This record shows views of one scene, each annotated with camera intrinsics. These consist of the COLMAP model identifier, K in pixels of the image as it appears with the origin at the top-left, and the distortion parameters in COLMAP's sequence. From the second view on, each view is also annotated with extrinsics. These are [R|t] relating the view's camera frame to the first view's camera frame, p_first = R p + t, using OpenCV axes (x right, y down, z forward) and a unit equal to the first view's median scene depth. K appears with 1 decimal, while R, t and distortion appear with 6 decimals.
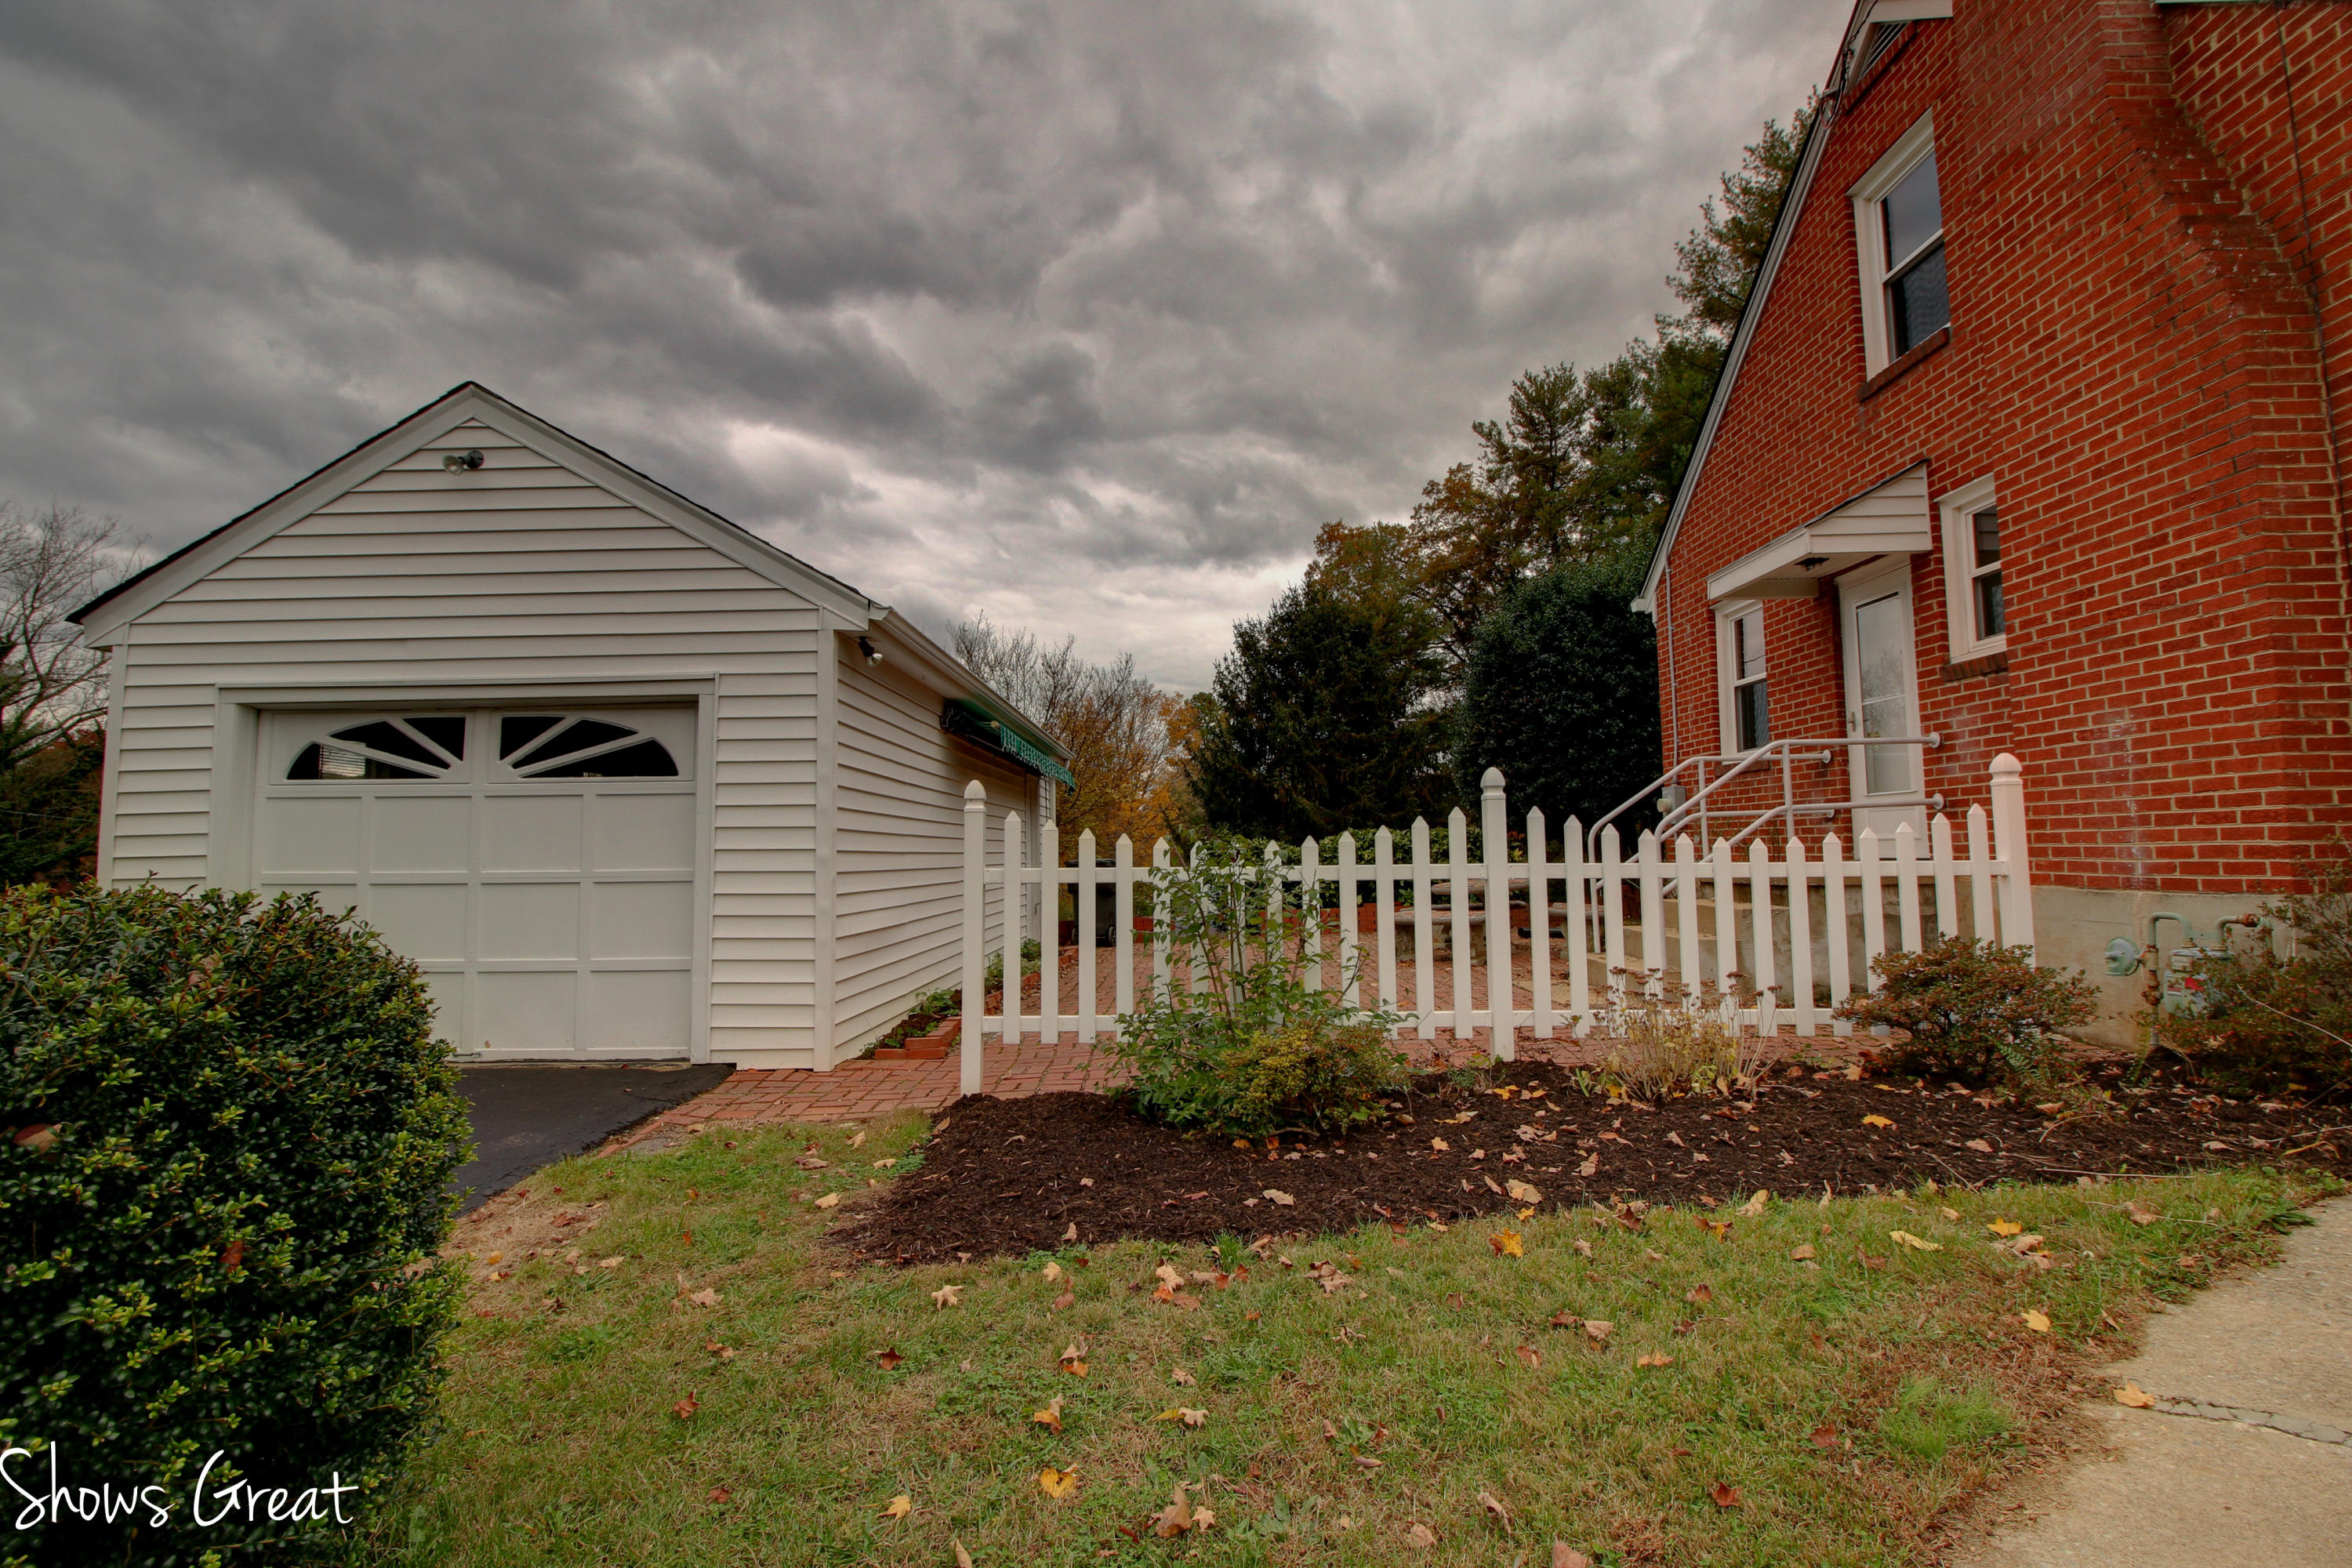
lens RADIAL K [[1087.4, 0, 1170.5], [0, 1087.4, 769.5], [0, 0, 1]] dist [-0.002350, -0.010941]
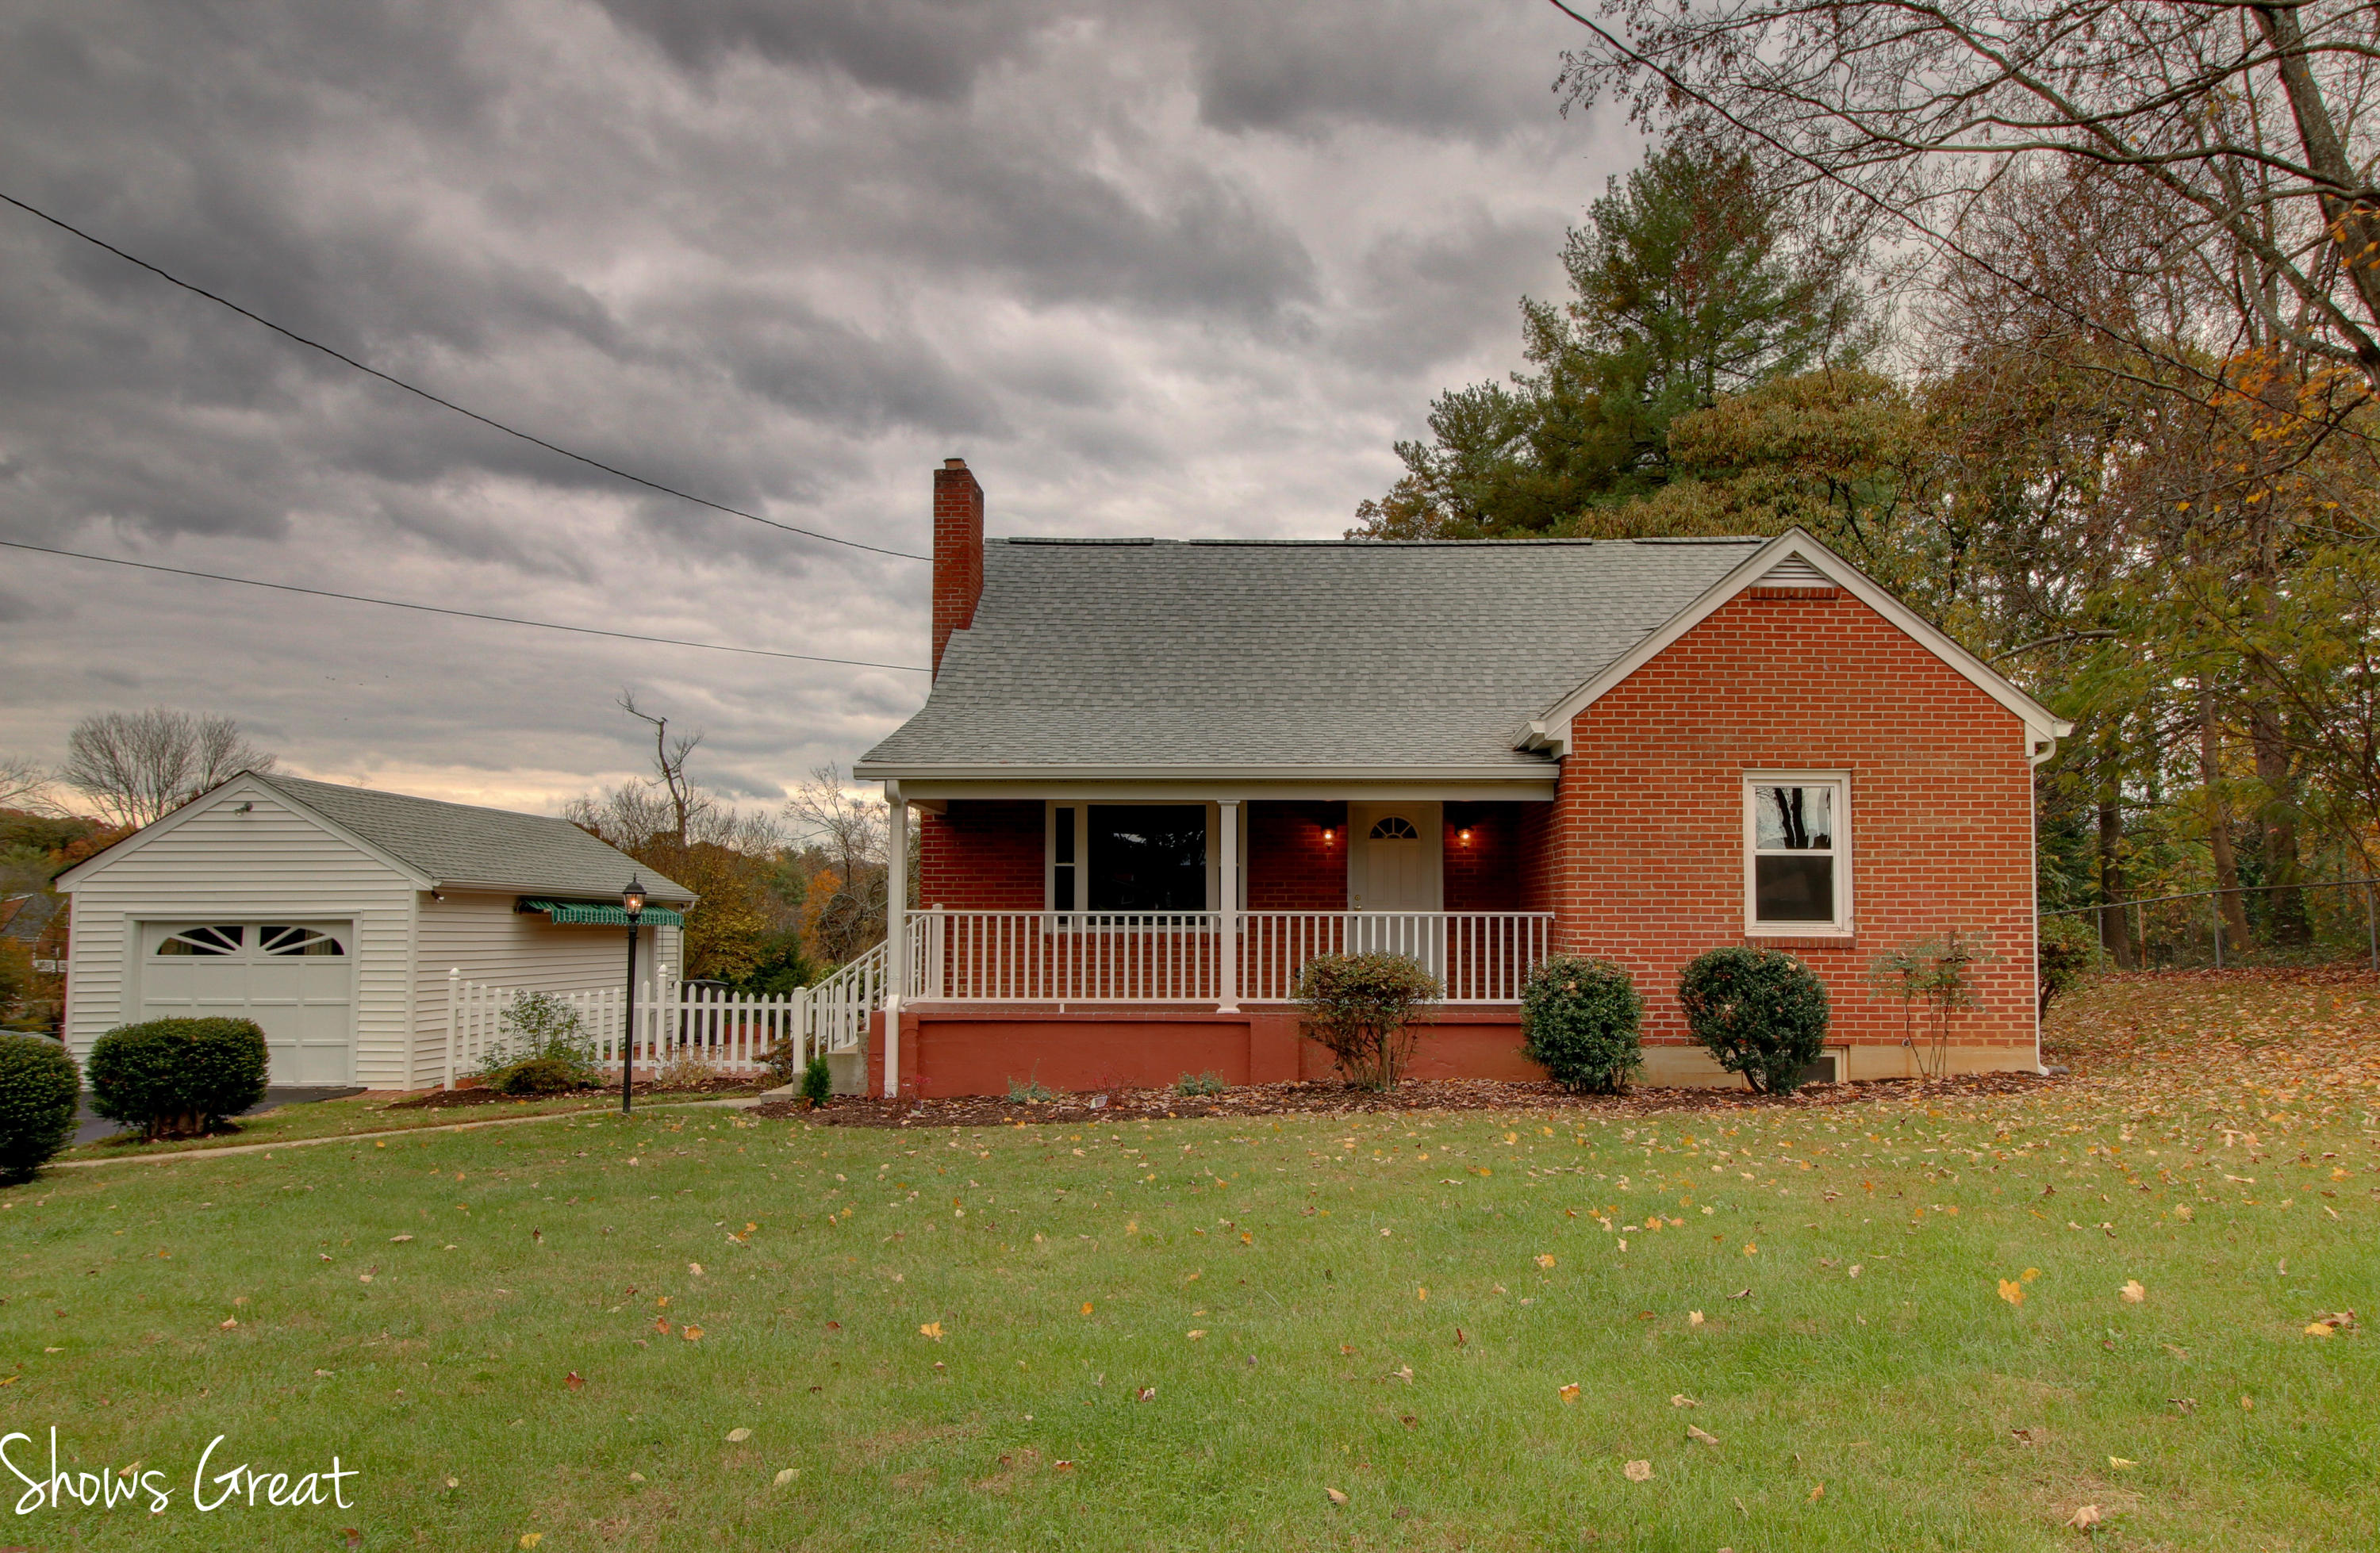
lens RADIAL K [[1636.7, 0, 1253.2], [0, 1636.7, 820.6], [0, 0, 1]] dist [0.006500, -0.006437]
pose [[0.999792, 0.011179, 0.017051, 1.000017], [-0.011319, 0.999903, 0.008116, -0.239706], [-0.016959, -0.008307, 0.999822, -1.764962]]
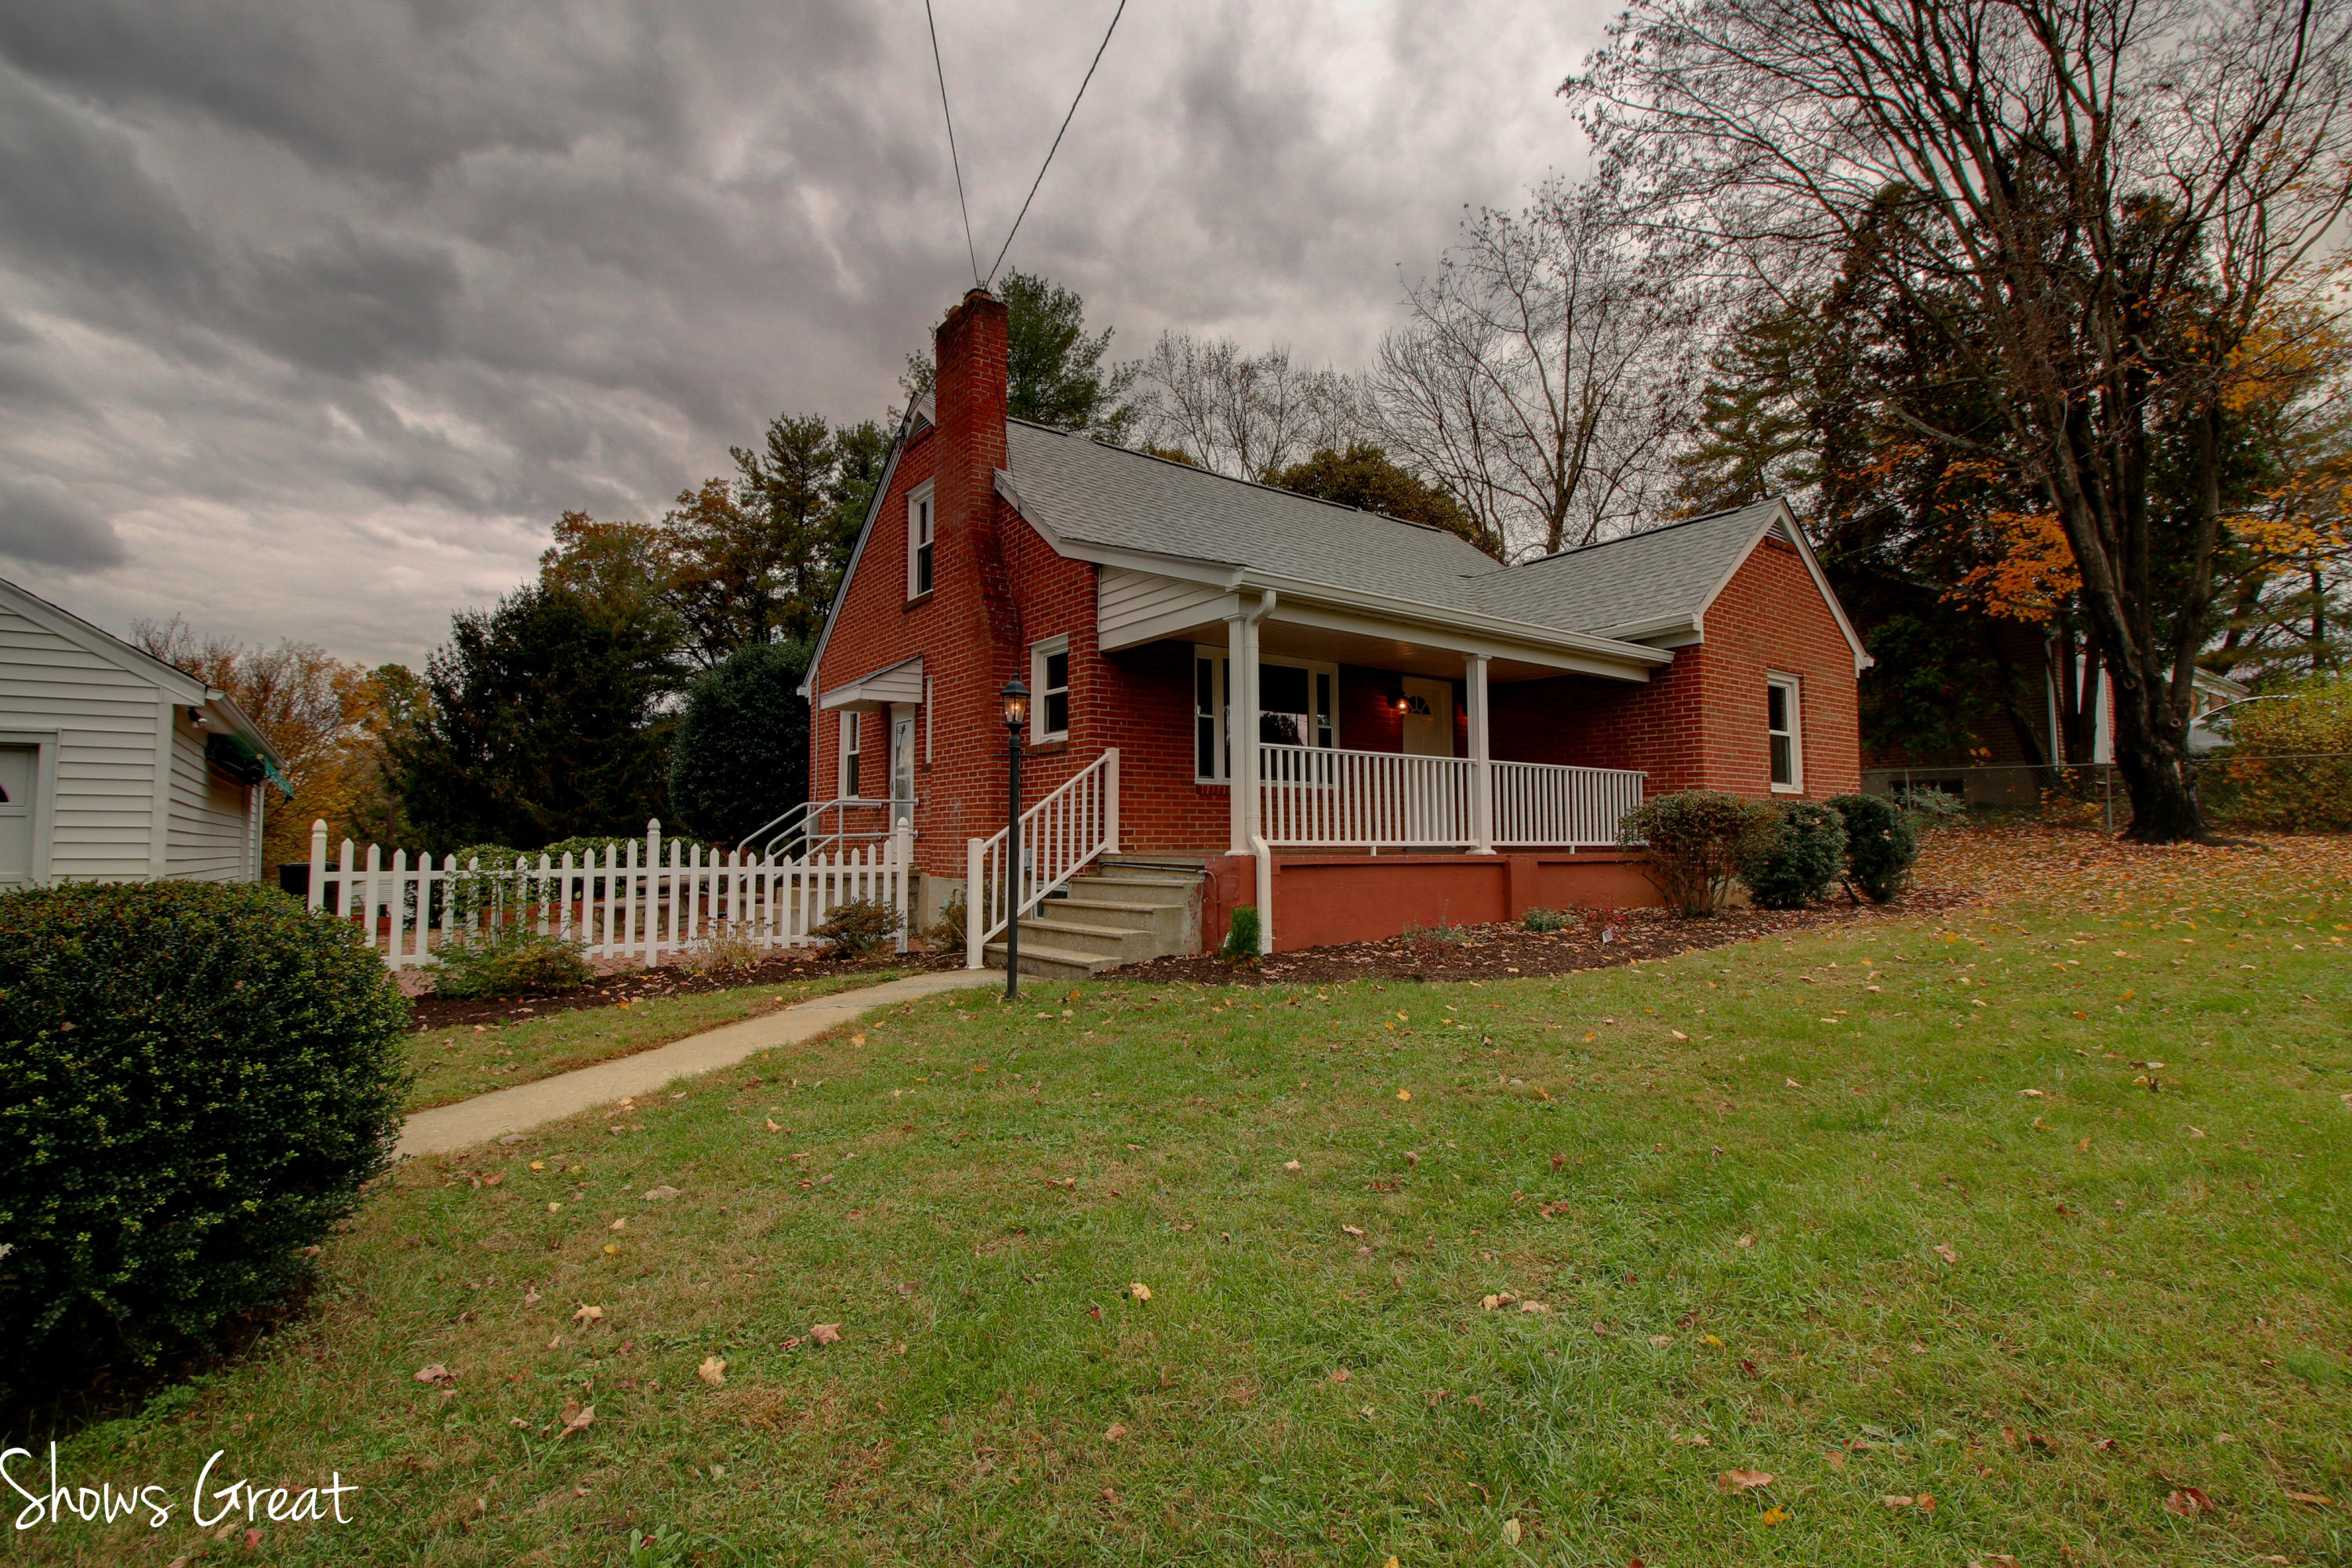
lens RADIAL K [[1087.4, 0, 1178.3], [0, 1087.4, 764.1], [0, 0, 1]] dist [-0.002350, -0.010941]
pose [[0.784438, 0.053285, 0.617914, -0.110294], [-0.050821, 0.998475, -0.021585, -0.066023], [-0.618122, -0.014471, 0.785949, -0.699251]]
